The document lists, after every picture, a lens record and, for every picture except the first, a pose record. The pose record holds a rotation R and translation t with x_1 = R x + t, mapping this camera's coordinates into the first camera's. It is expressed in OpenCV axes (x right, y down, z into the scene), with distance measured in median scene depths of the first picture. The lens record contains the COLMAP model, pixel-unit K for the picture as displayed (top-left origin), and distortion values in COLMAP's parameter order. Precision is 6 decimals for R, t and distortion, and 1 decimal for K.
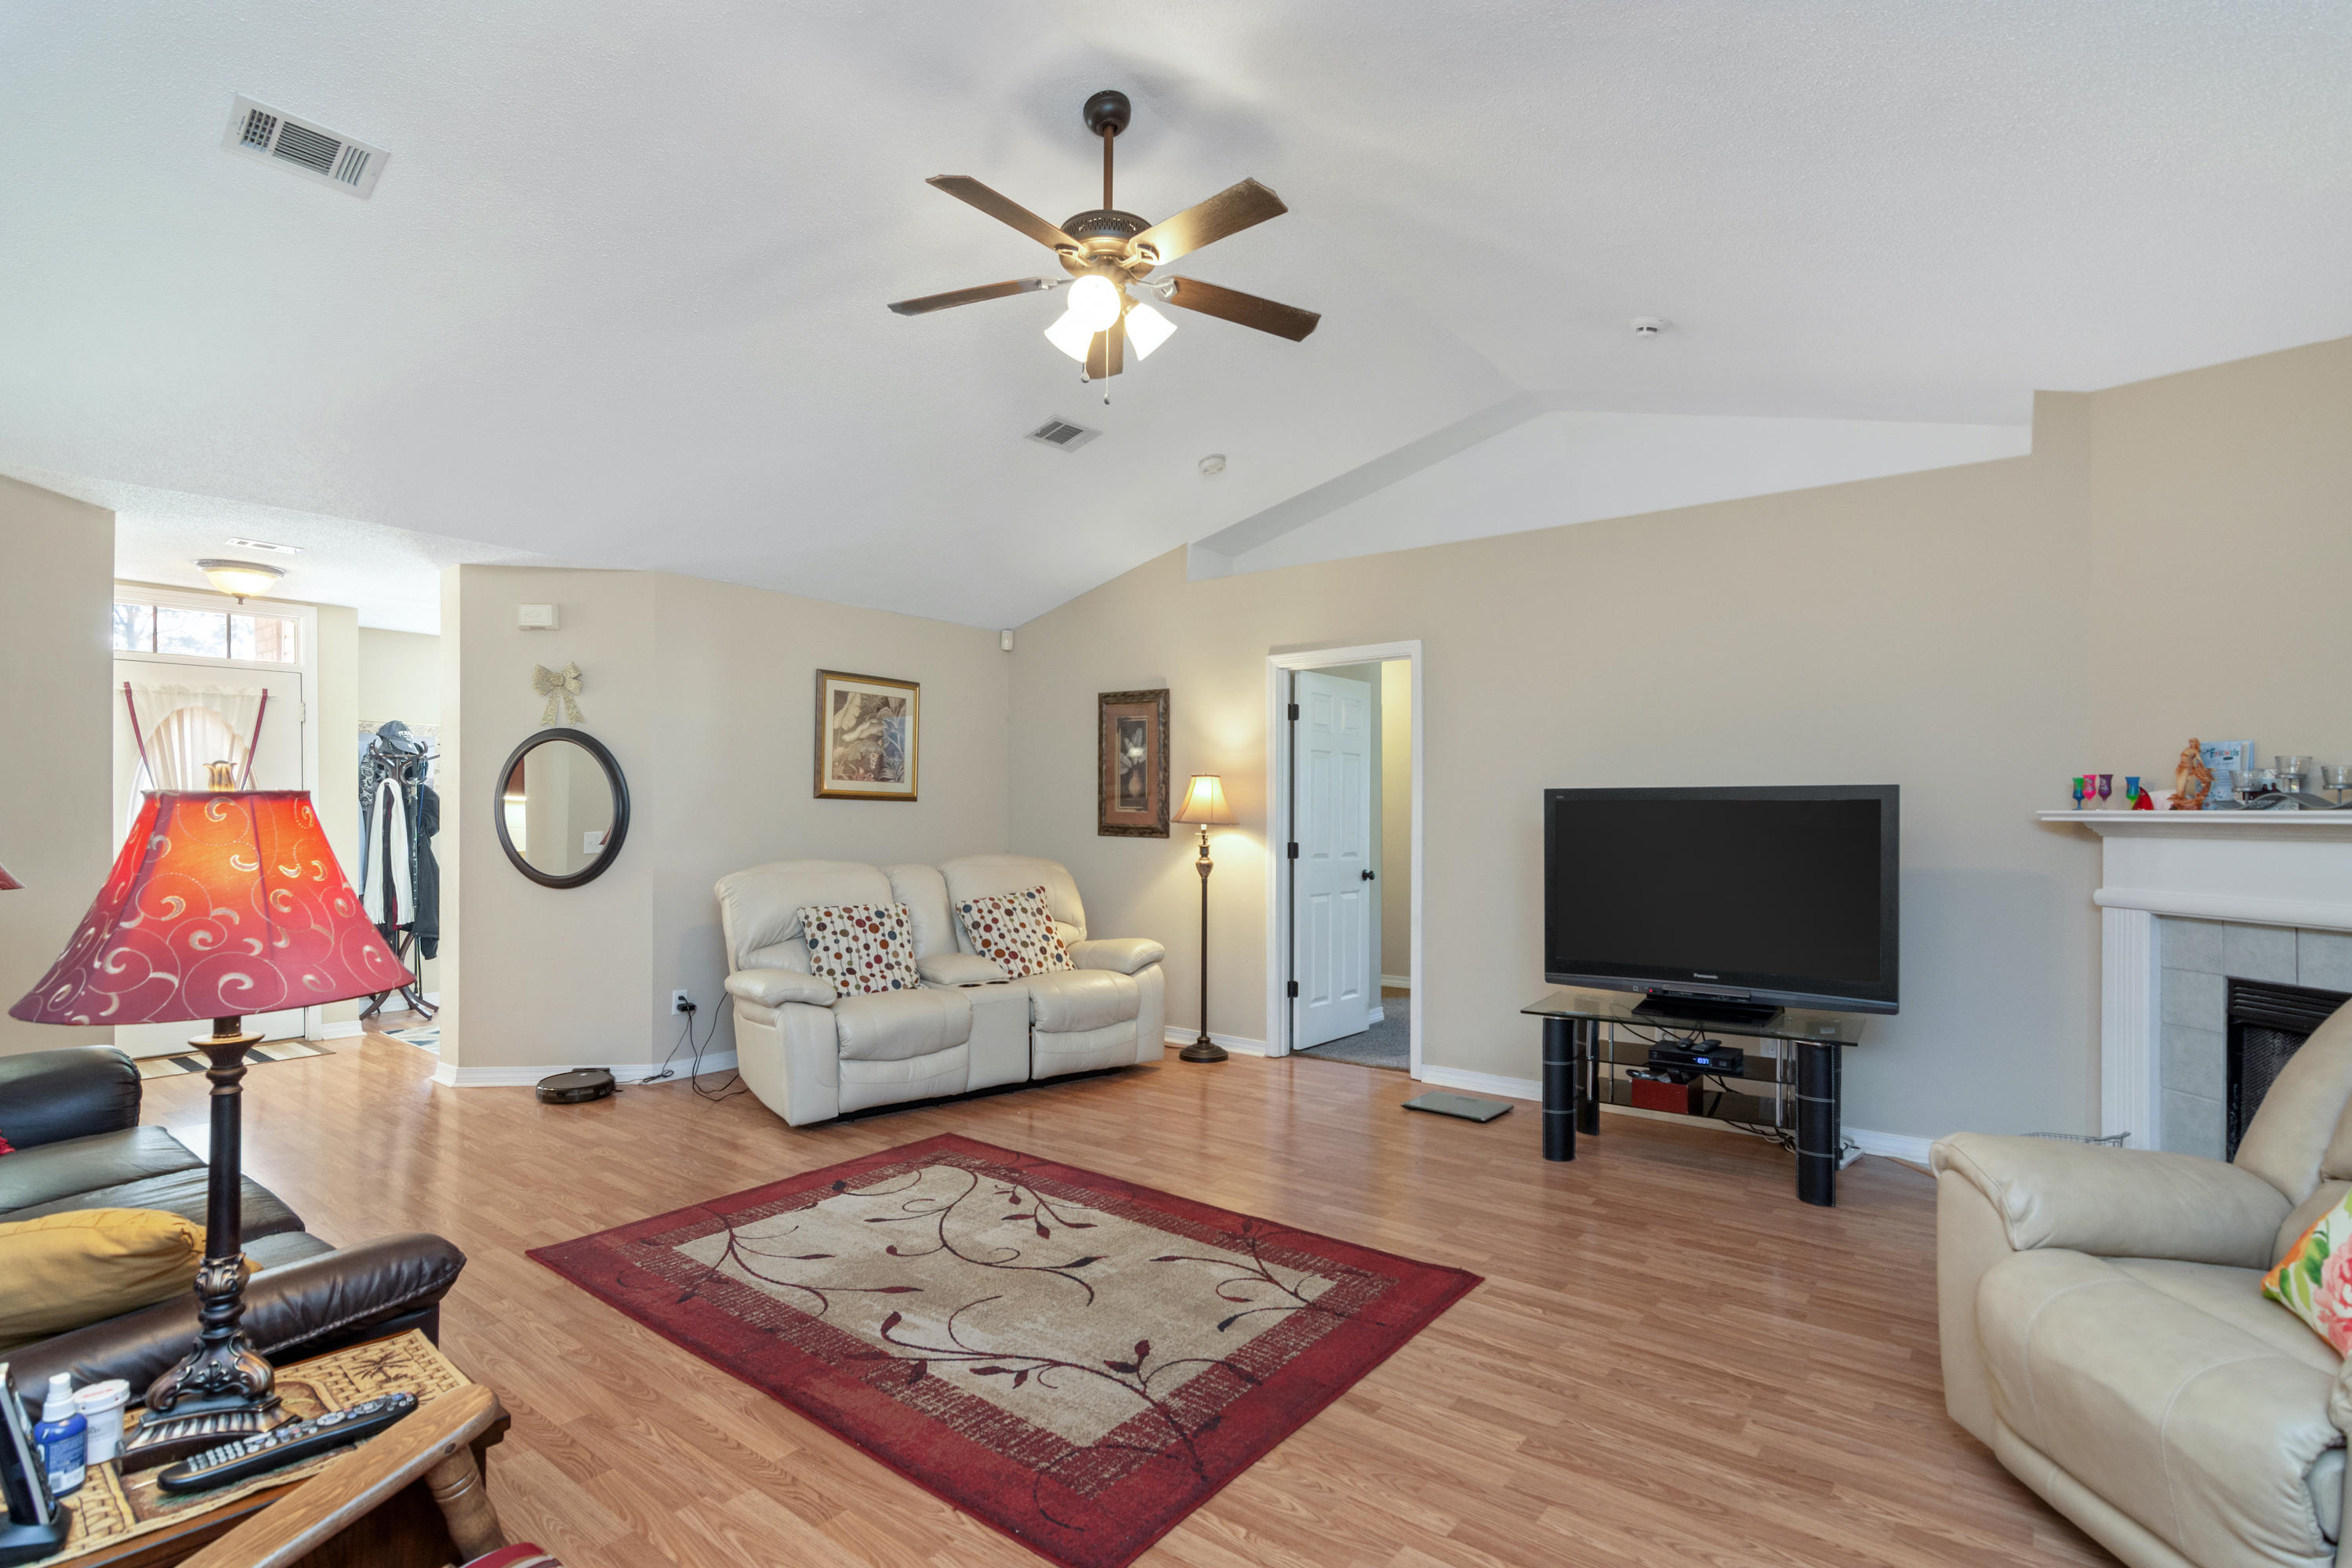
lens RADIAL K [[1138.7, 0, 1159.3], [0, 1138.7, 819.4], [0, 0, 1]] dist [0.005143, 0.000257]
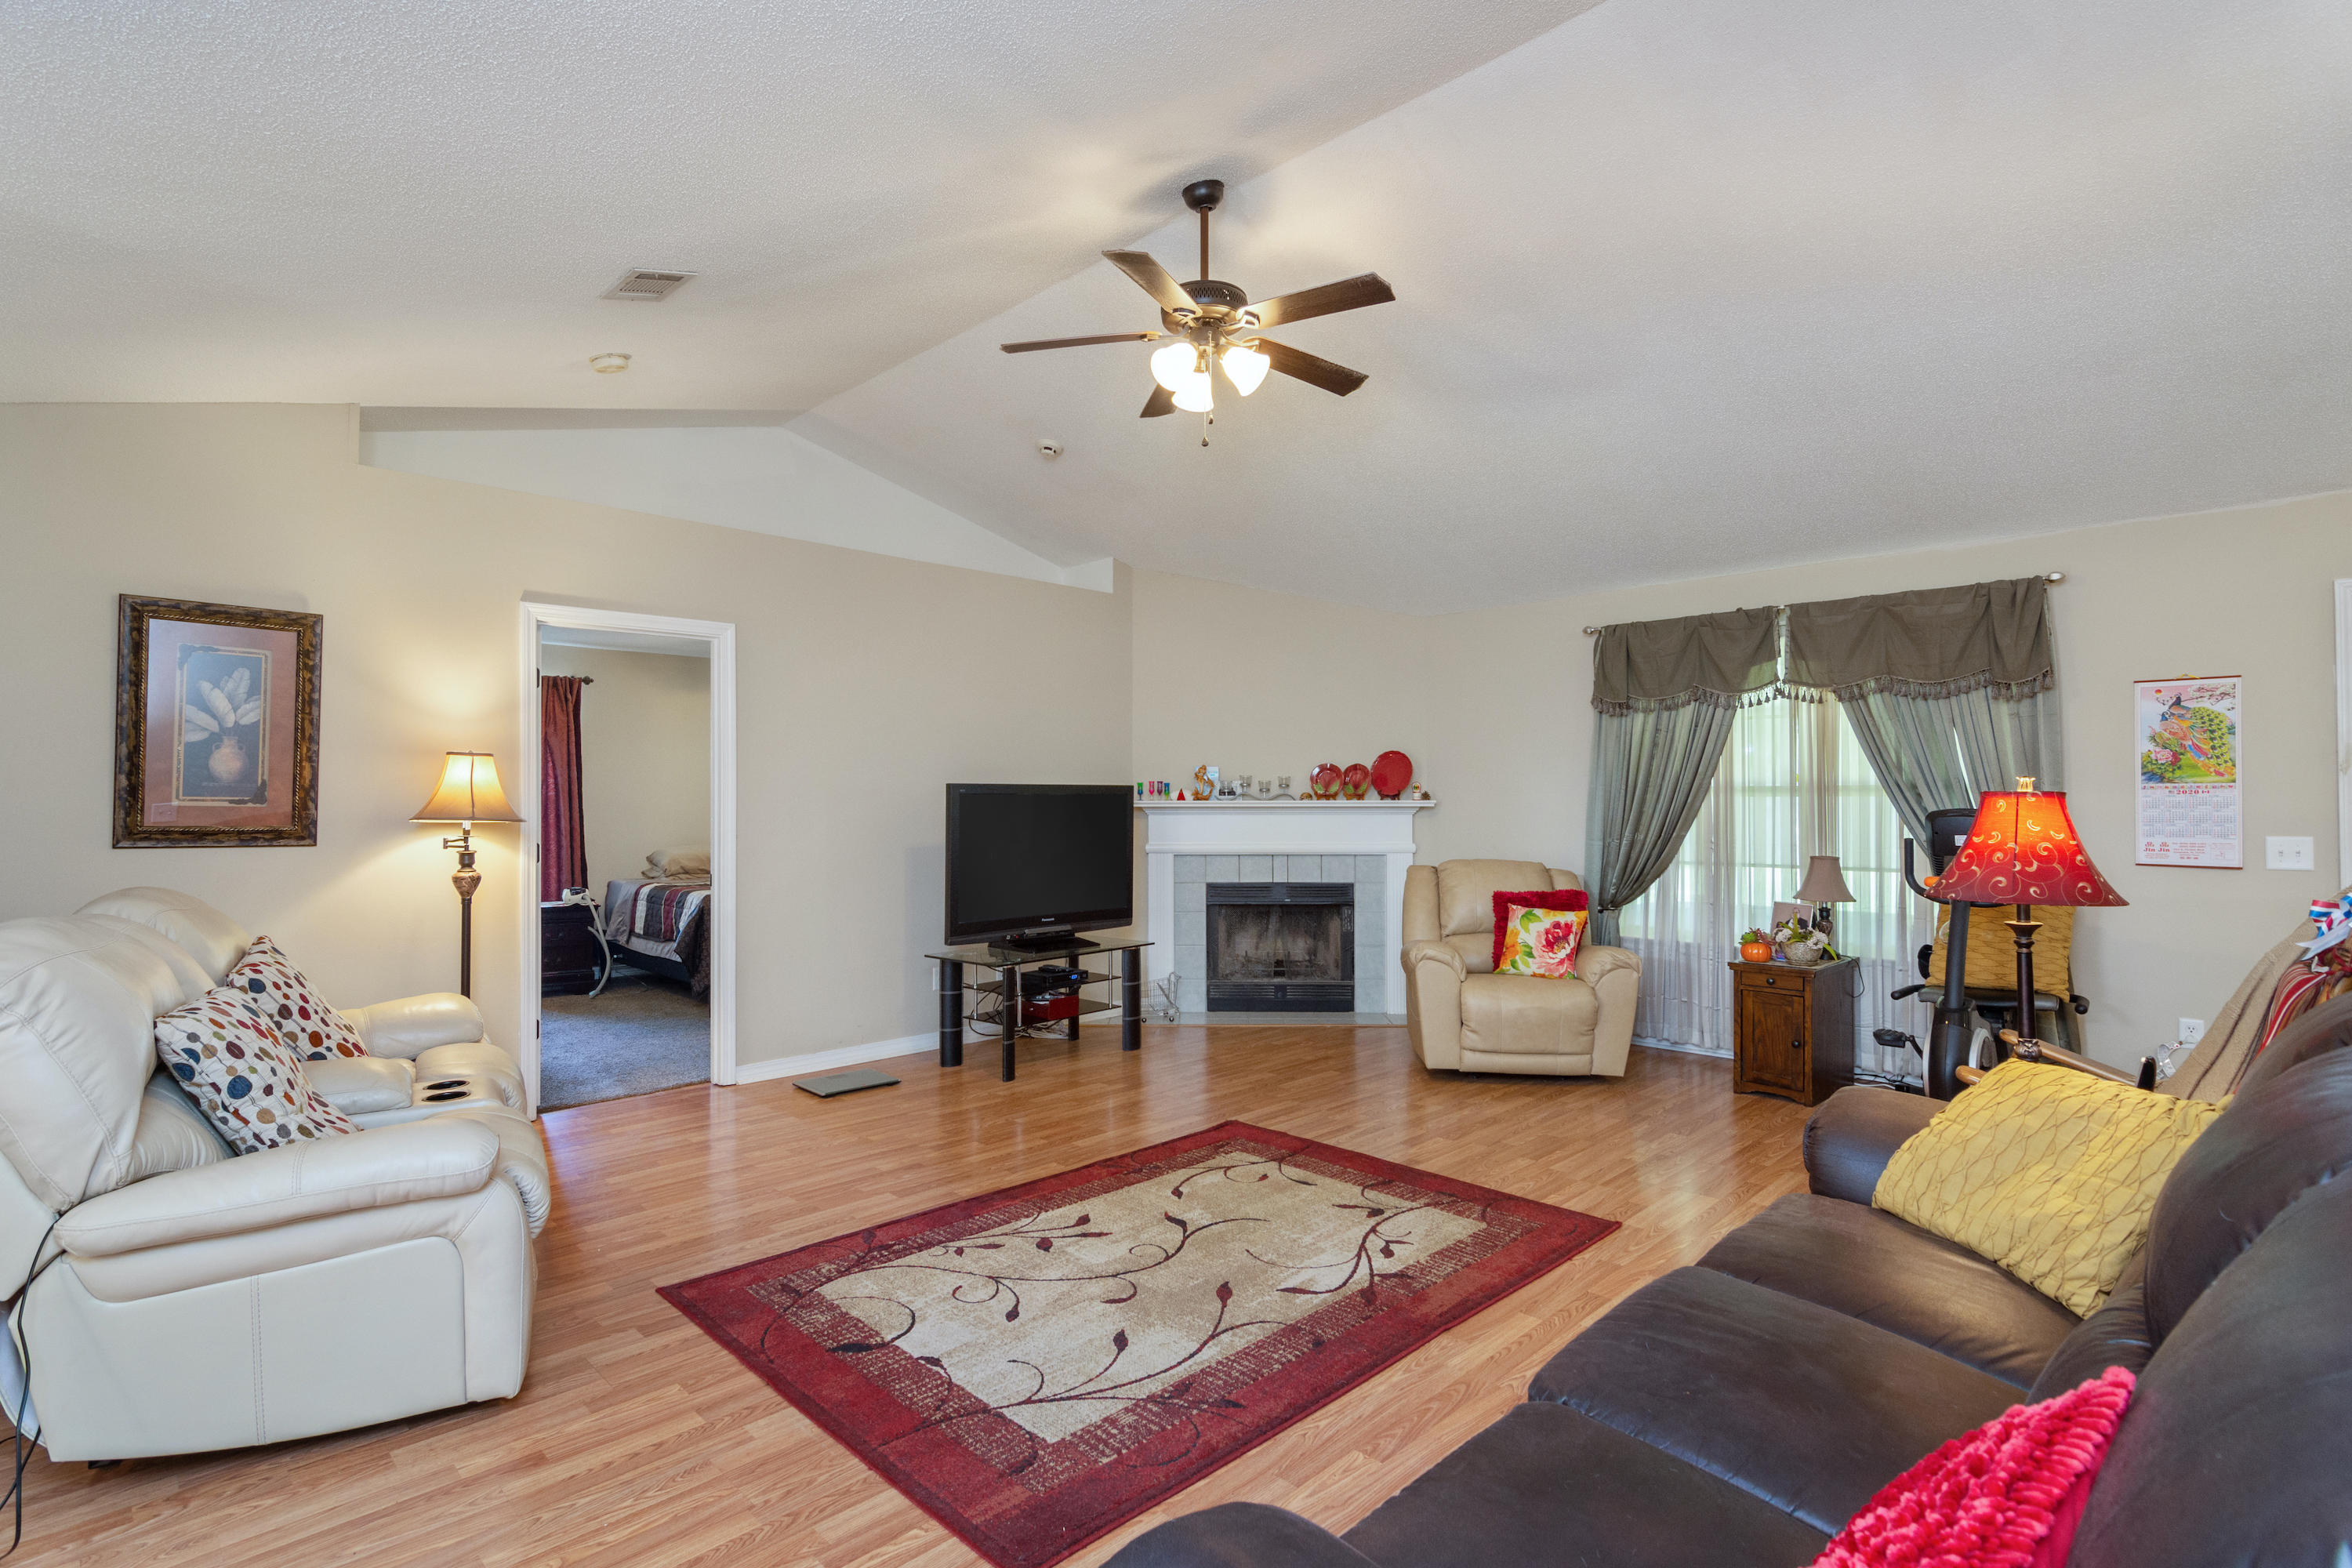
lens RADIAL K [[1138.7, 0, 1173.0], [0, 1138.7, 791.2], [0, 0, 1]] dist [0.005143, 0.000257]
pose [[0.110492, 0.008121, 0.993844, -1.122759], [0.009261, 0.999915, -0.009200, -0.007667], [-0.993834, 0.010221, 0.110407, 0.865444]]
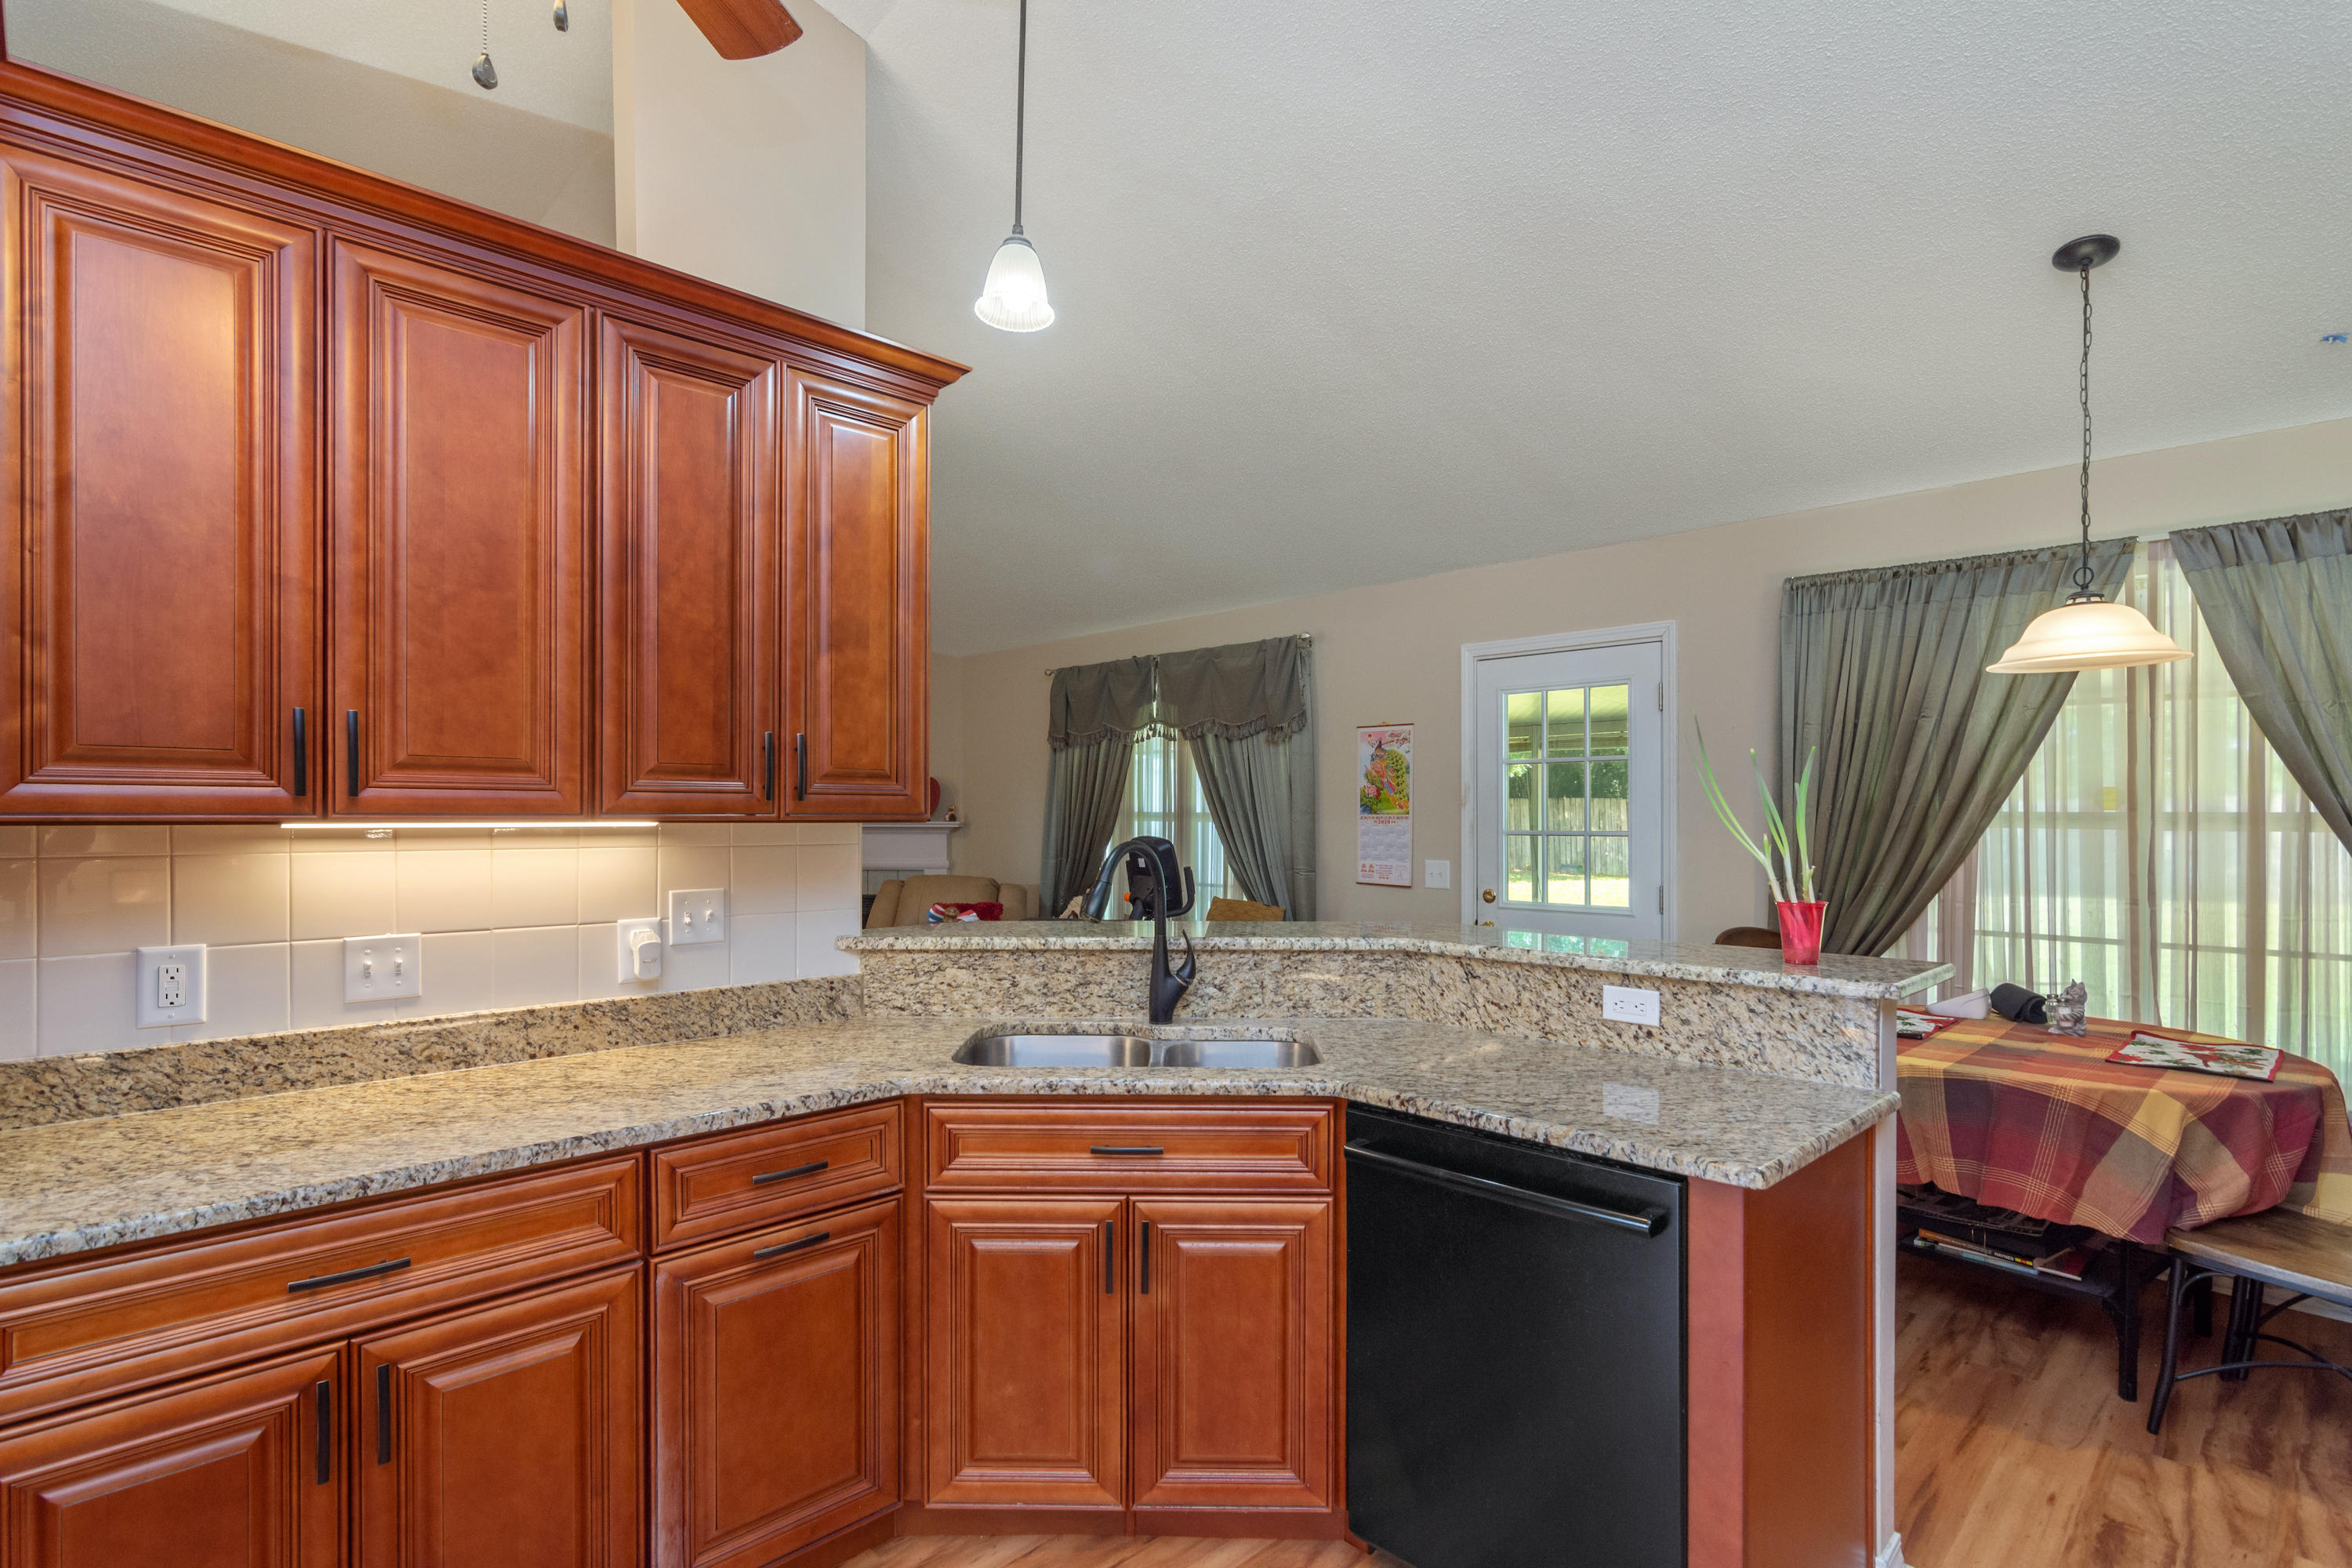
lens RADIAL K [[1138.7, 0, 1156.1], [0, 1138.7, 817.5], [0, 0, 1]] dist [0.005143, 0.000257]
pose [[0.123922, -0.004143, 0.992283, -1.259004], [0.003482, 0.999987, 0.003740, -0.020951], [-0.992286, 0.002991, 0.123935, -0.060209]]
